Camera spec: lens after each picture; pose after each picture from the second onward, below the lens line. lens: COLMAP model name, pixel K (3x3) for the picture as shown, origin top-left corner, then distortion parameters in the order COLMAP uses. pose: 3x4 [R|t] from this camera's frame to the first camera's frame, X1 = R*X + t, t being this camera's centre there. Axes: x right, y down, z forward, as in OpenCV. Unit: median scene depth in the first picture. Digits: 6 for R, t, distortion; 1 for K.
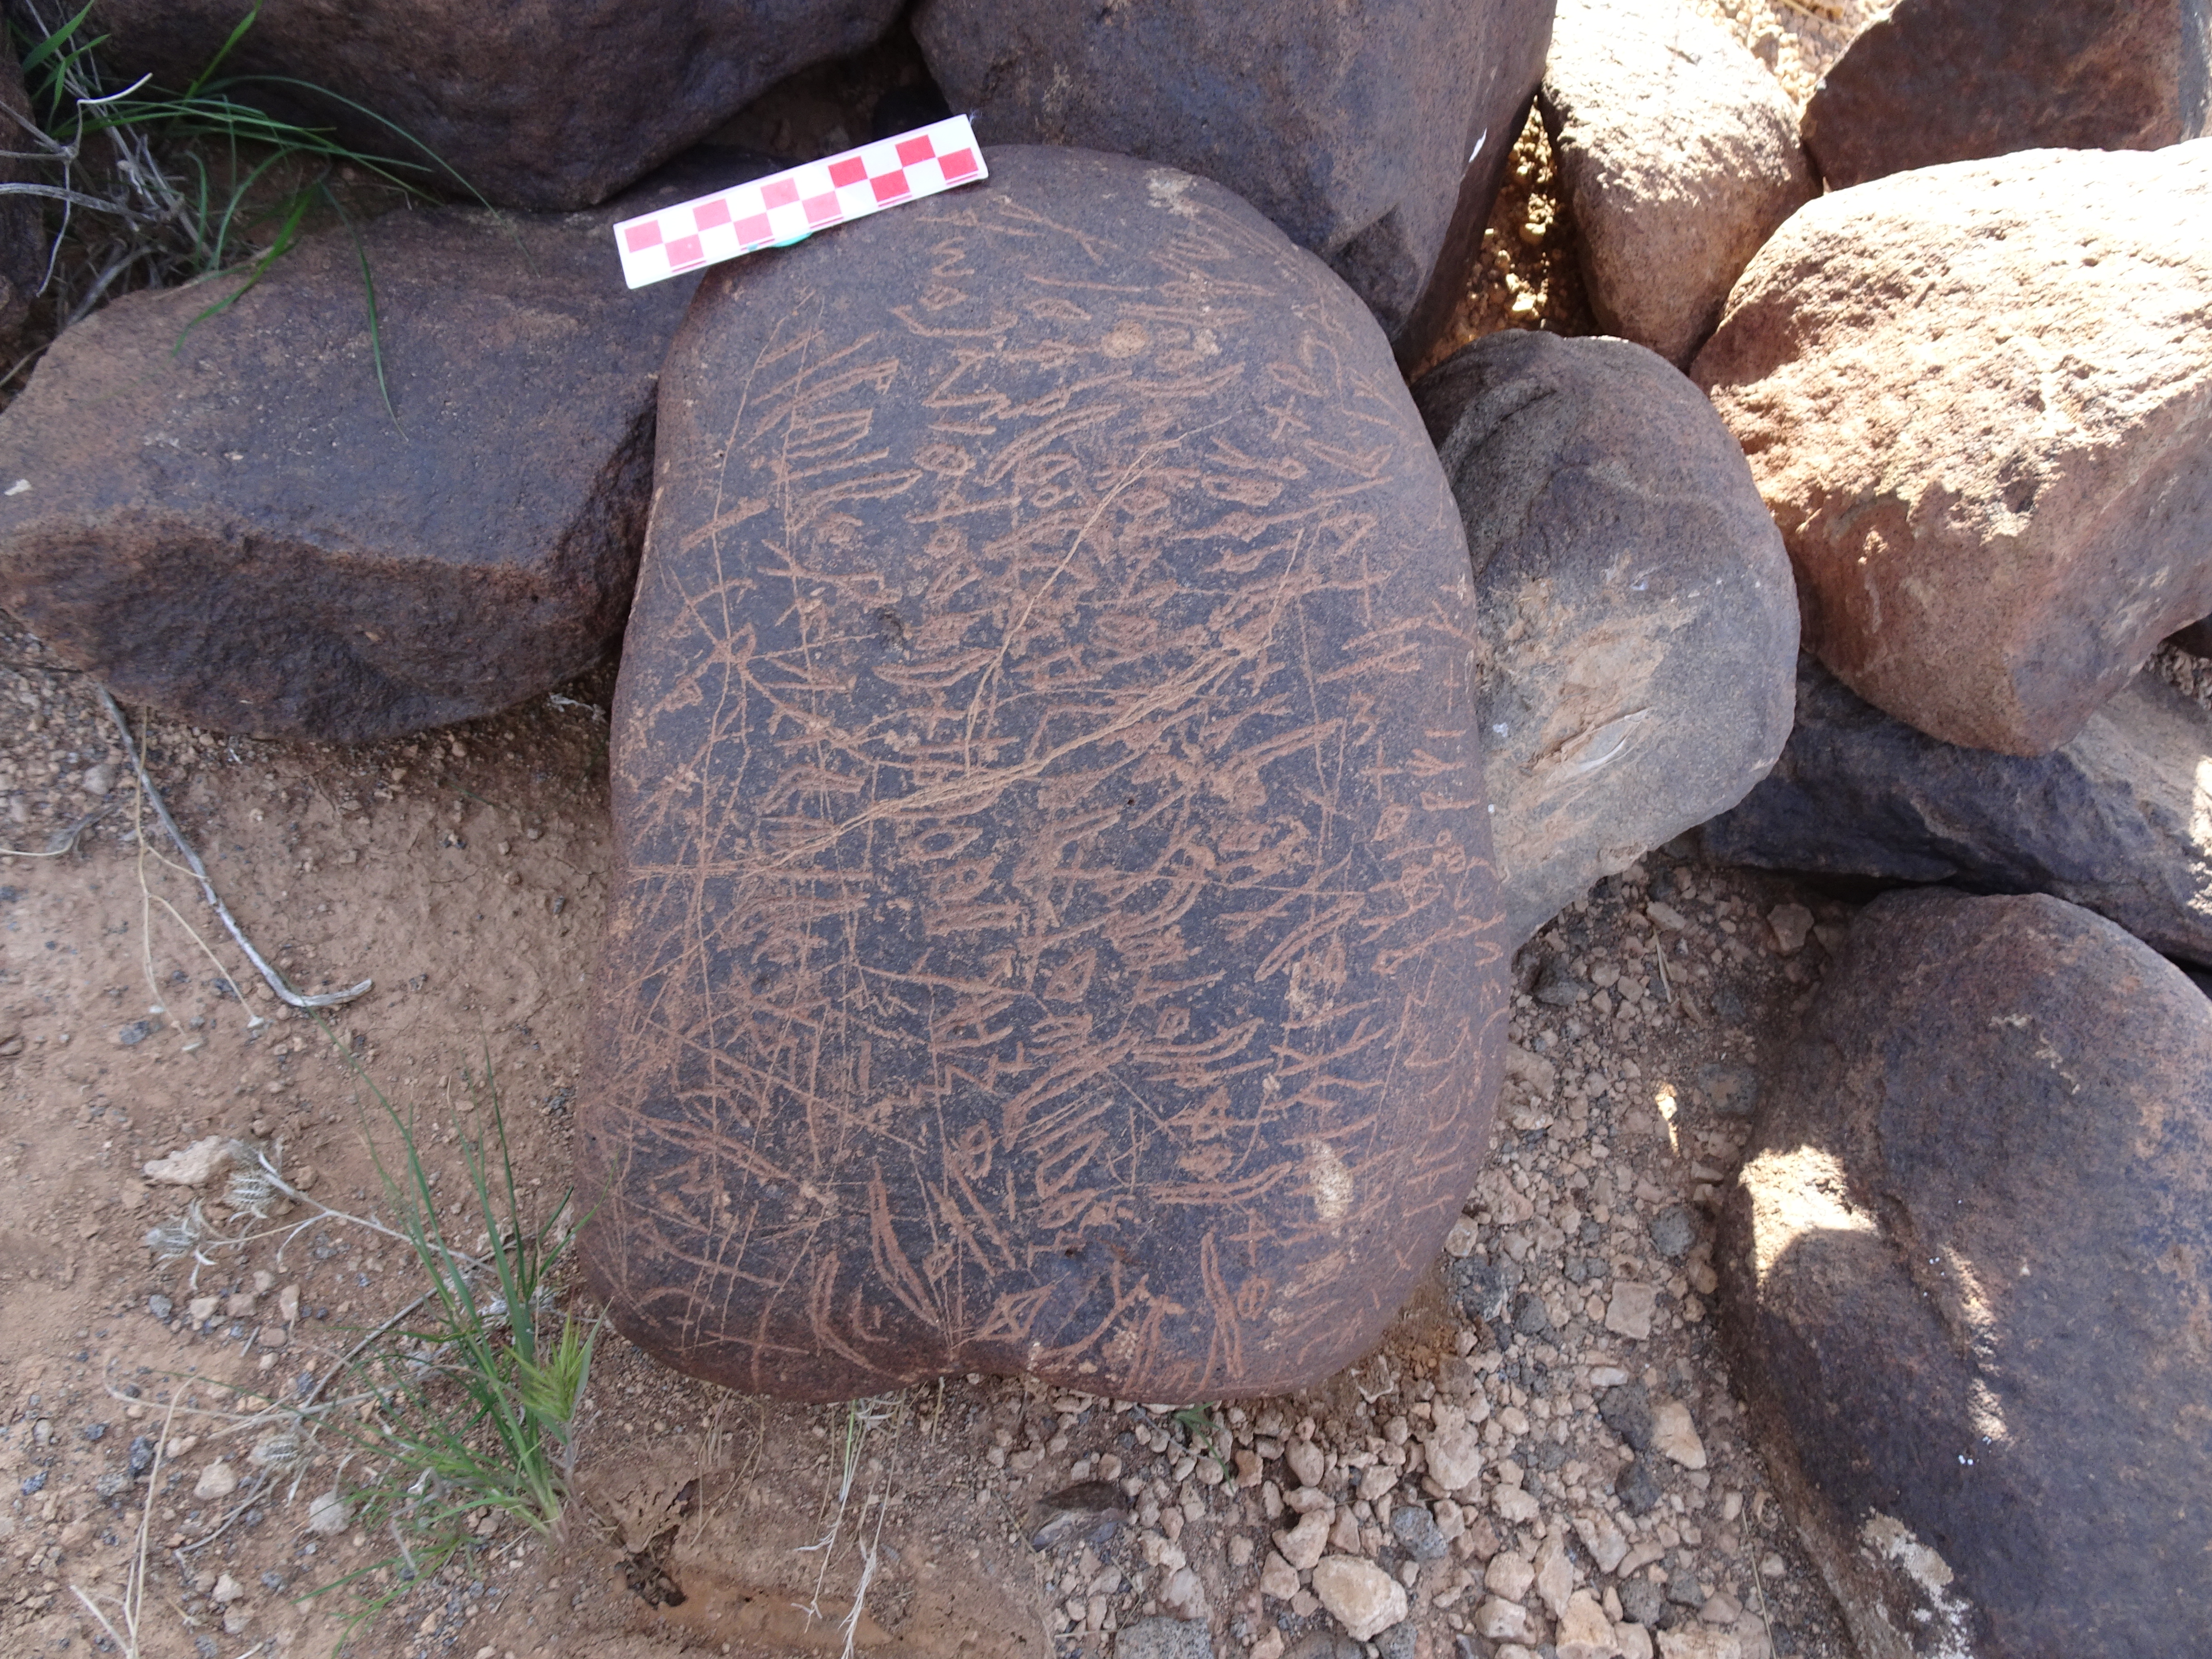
lens RADIAL K [[1572.5, 0, 1111.2], [0, 1572.5, 829.0], [0, 0, 1]] dist [0.005044, 0.001115]
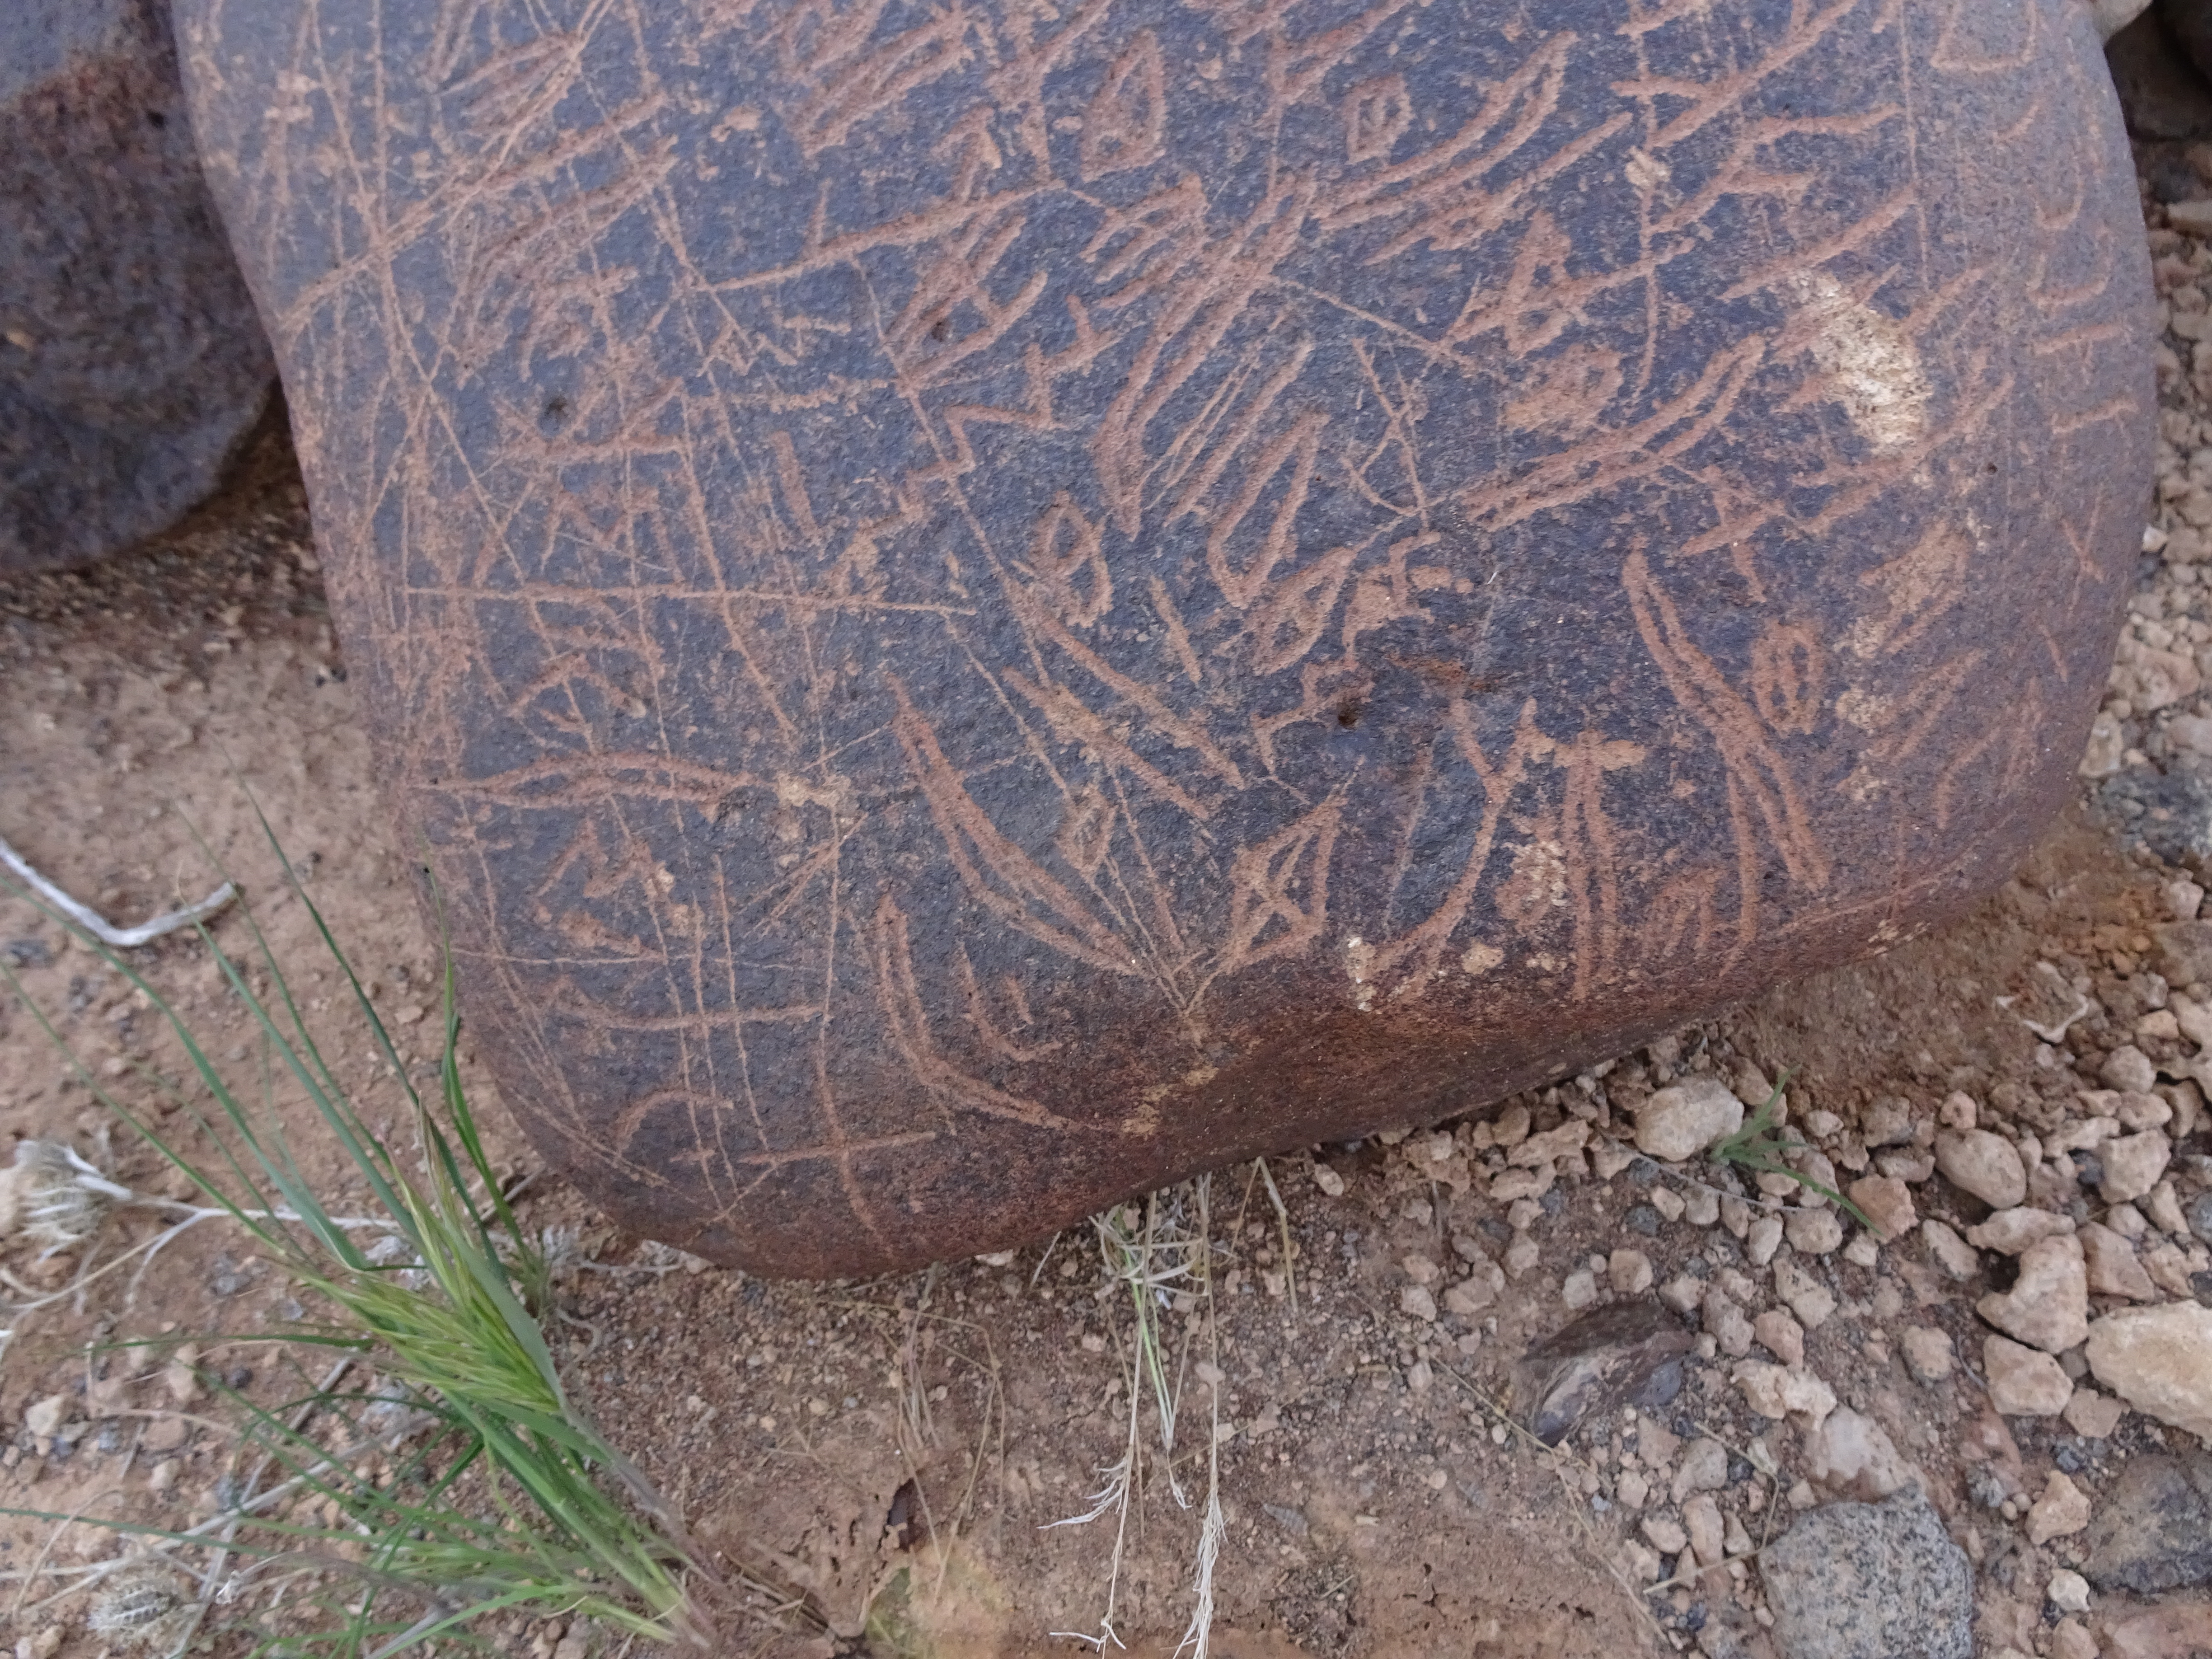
lens RADIAL K [[1576.1, 0, 1110.7], [0, 1576.1, 826.6], [0, 0, 1]] dist [0.009579, -0.005307]
pose [[0.919711, -0.349721, -0.178399, -0.015744], [0.339993, 0.936715, -0.083485, 0.257028], [0.196305, 0.016127, 0.980410, 0.443623]]
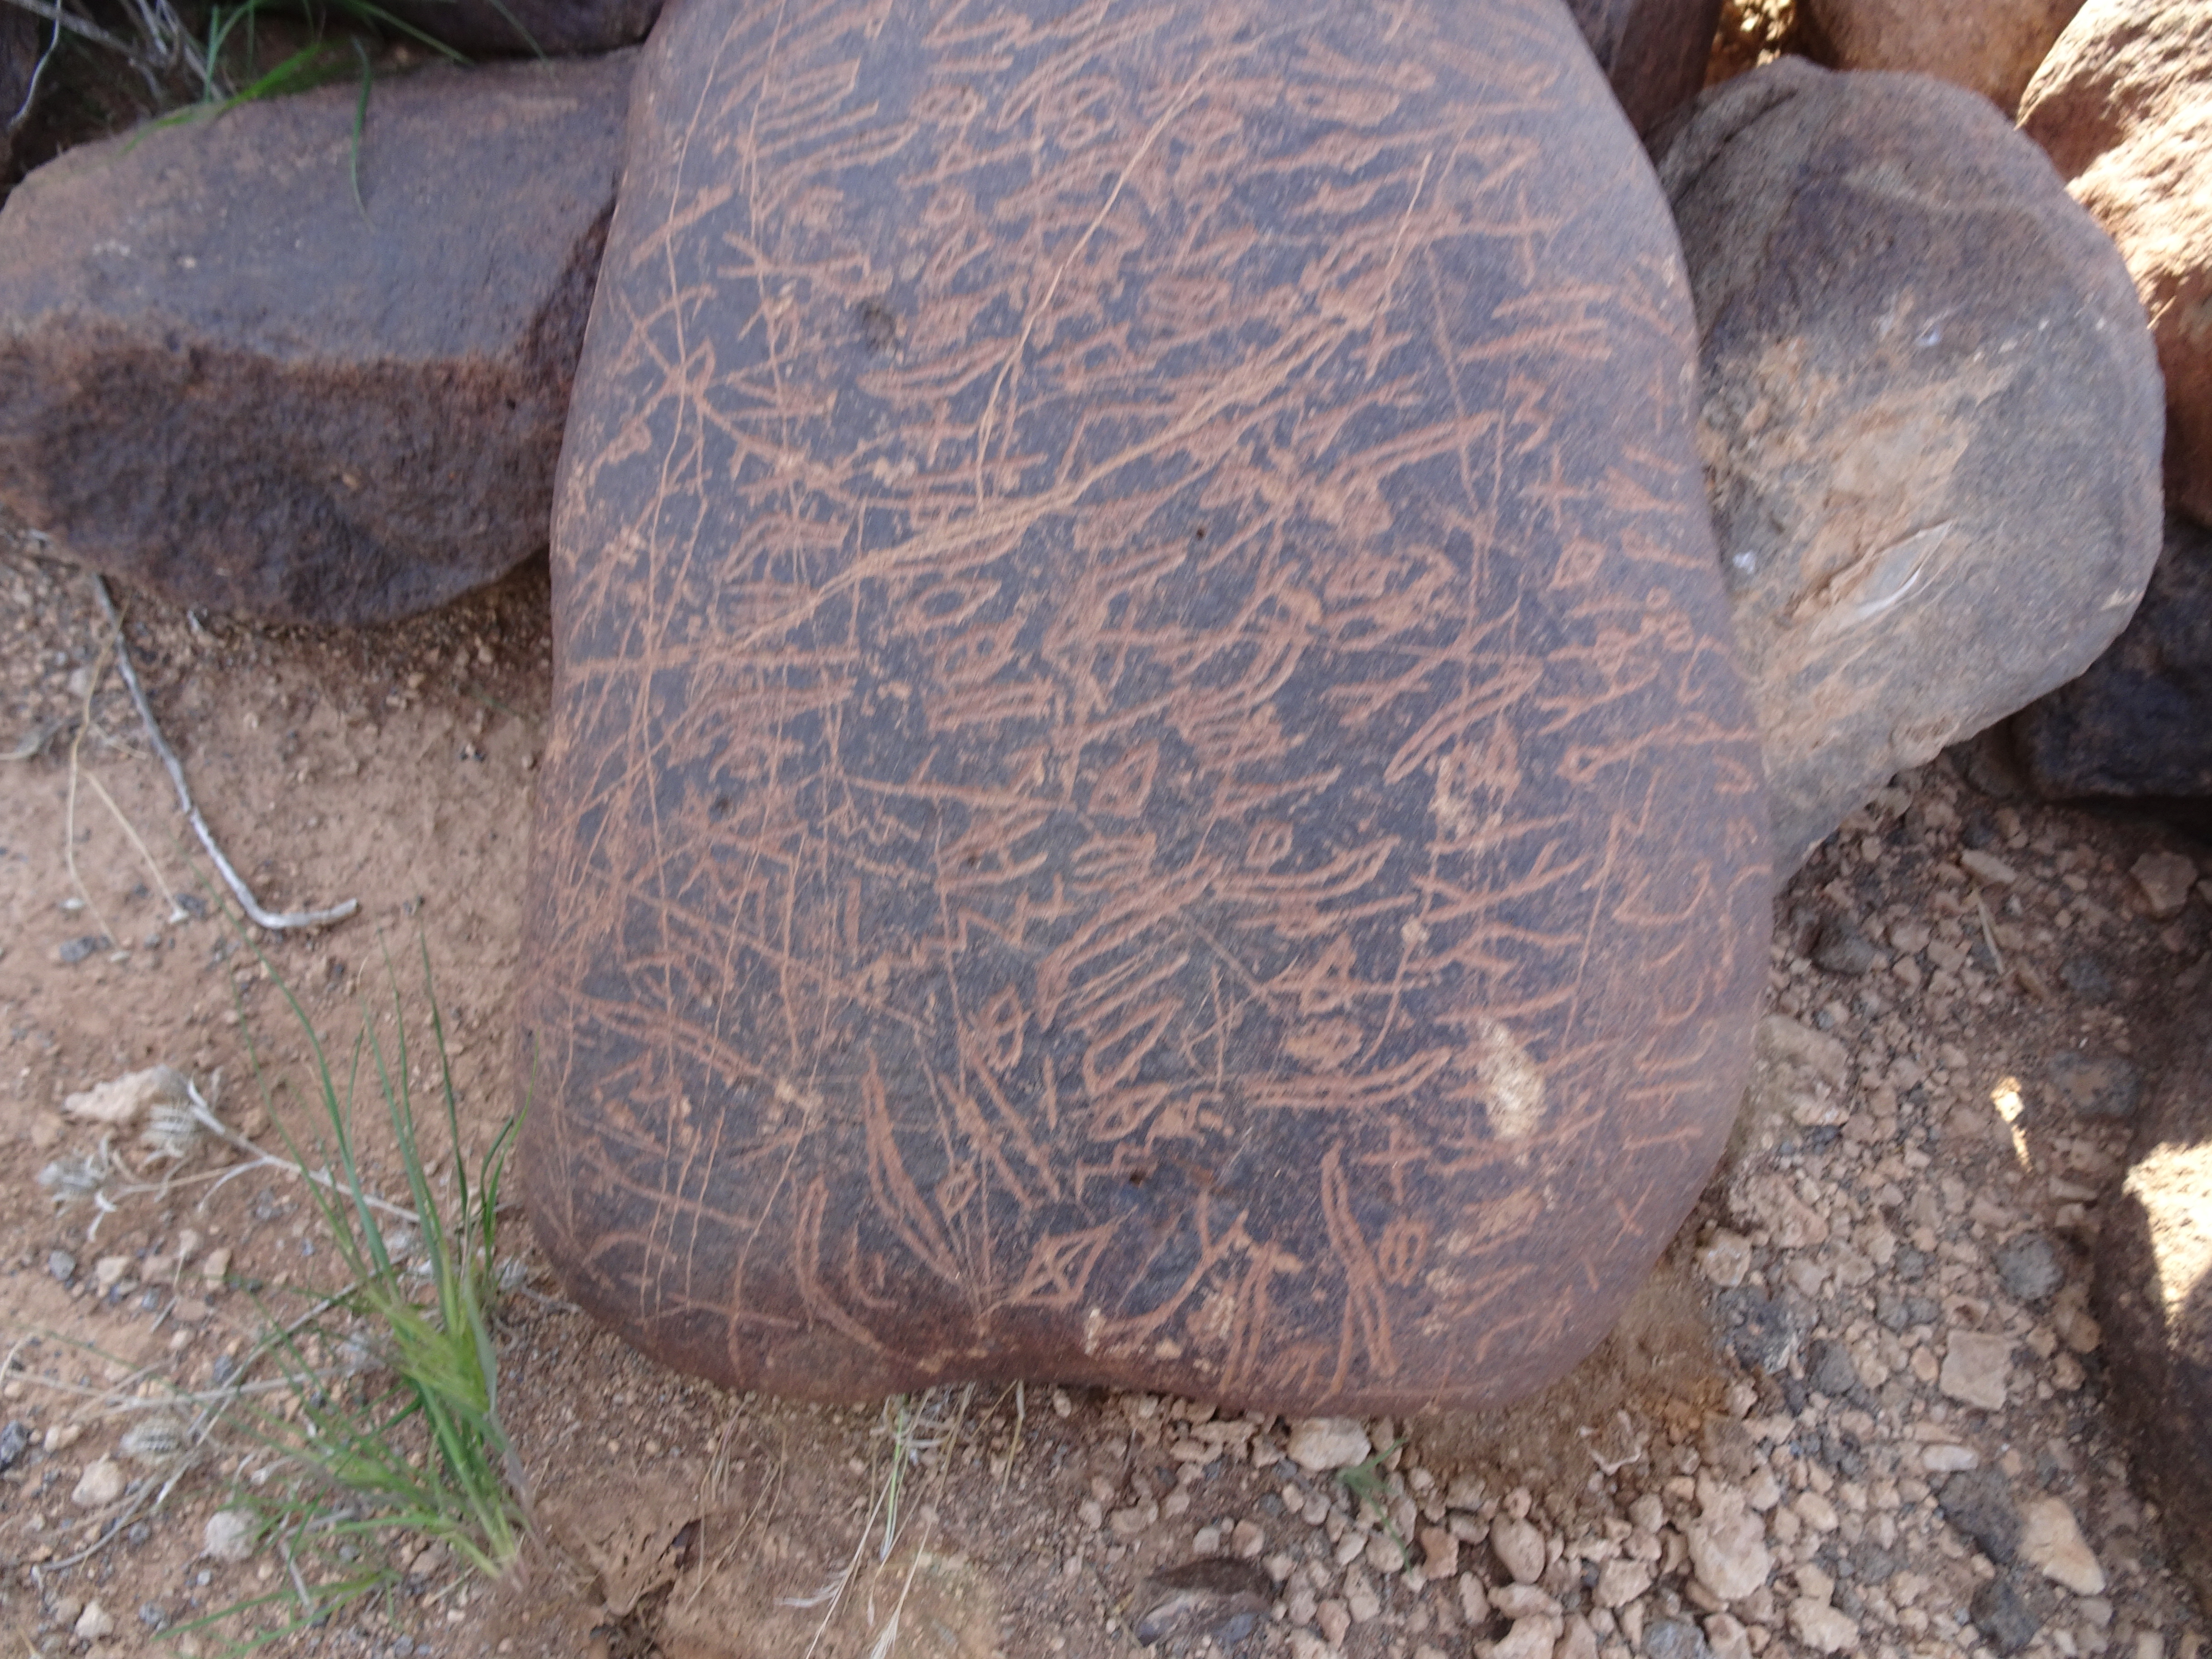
lens RADIAL K [[1573.5, 0, 1110.9], [0, 1573.5, 828.1], [0, 0, 1]] dist [0.011807, -0.008631]
pose [[0.987825, -0.027397, -0.153140, 0.062306], [0.012579, 0.995214, -0.096906, 0.147513], [0.155062, 0.093800, 0.983442, 0.230633]]
